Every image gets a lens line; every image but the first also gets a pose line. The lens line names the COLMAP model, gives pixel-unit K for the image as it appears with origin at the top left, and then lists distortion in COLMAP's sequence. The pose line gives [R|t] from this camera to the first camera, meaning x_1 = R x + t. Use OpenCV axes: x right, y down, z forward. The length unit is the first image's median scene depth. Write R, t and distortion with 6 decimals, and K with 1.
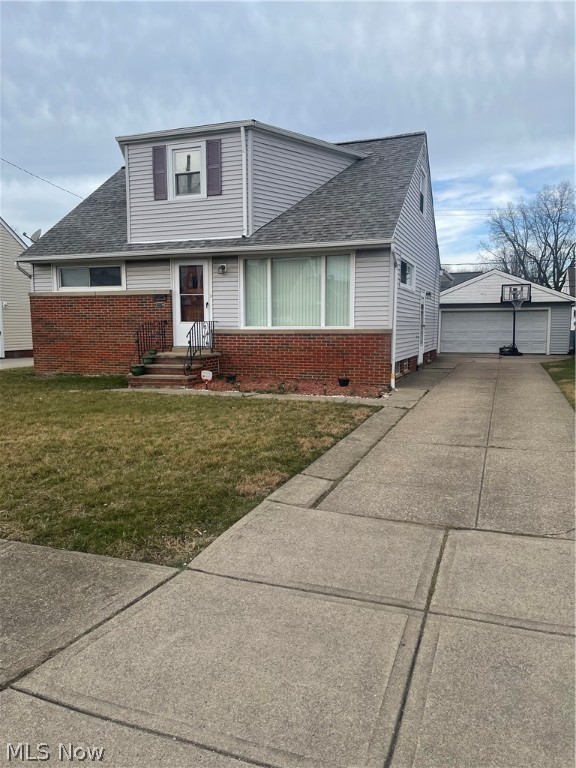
lens RADIAL K [[576.4, 0, 288.3], [0, 576.4, 386.1], [0, 0, 1]] dist [0.029064, -0.002251]
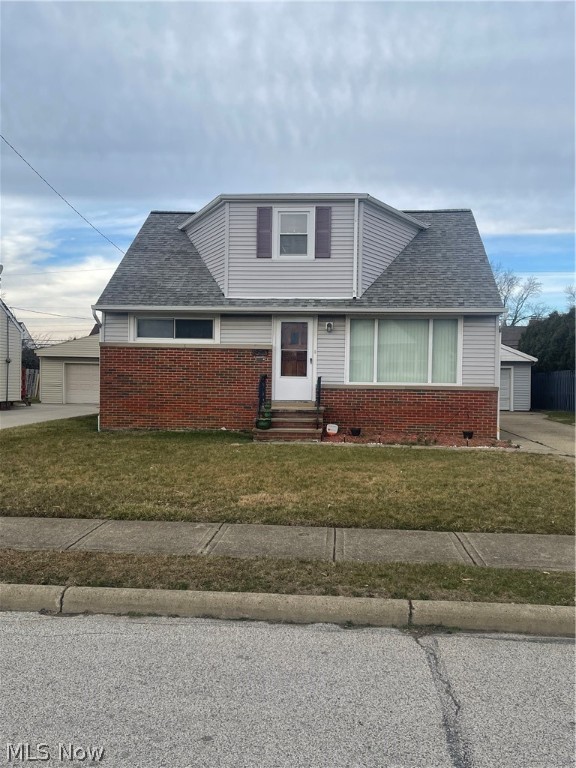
lens RADIAL K [[667.1, 0, 287.6], [0, 667.1, 384.7], [0, 0, 1]] dist [0.079381, -0.002456]
pose [[0.964750, 0.013350, 0.262829, -0.501934], [0.010919, 0.995822, -0.090662, 0.009761], [-0.262942, 0.090336, 0.960573, -0.130877]]
